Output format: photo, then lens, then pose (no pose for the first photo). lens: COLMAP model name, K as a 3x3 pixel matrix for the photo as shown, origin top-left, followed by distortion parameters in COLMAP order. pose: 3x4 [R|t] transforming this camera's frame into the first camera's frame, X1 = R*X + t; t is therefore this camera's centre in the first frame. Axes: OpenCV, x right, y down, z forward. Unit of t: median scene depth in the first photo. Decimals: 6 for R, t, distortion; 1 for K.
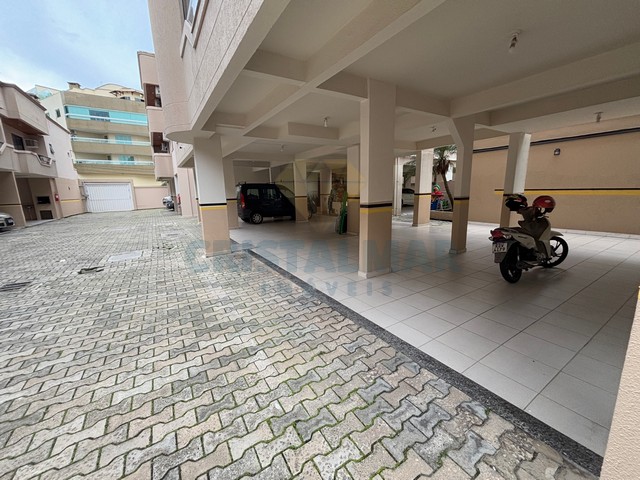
lens RADIAL K [[256.3, 0, 318.3], [0, 256.3, 239.8], [0, 0, 1]] dist [0.001629, -0.000486]
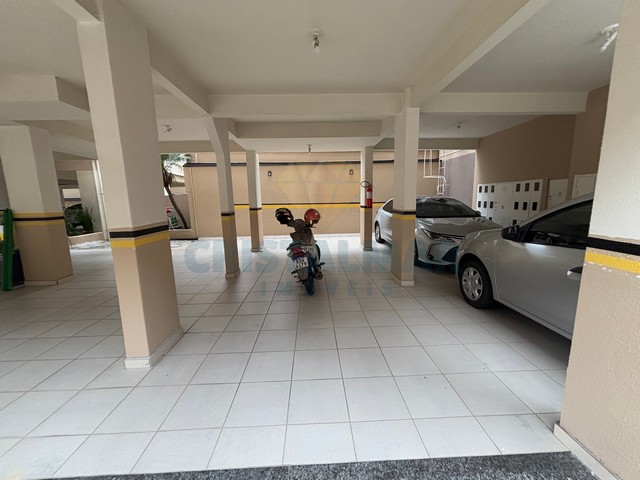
lens RADIAL K [[256.3, 0, 321.7], [0, 256.3, 240.9], [0, 0, 1]] dist [0.001629, -0.000486]
pose [[0.497612, -0.122125, 0.858760, -0.060096], [0.168758, 0.984751, 0.042255, -0.069647], [-0.850825, 0.123896, 0.510633, 0.382274]]
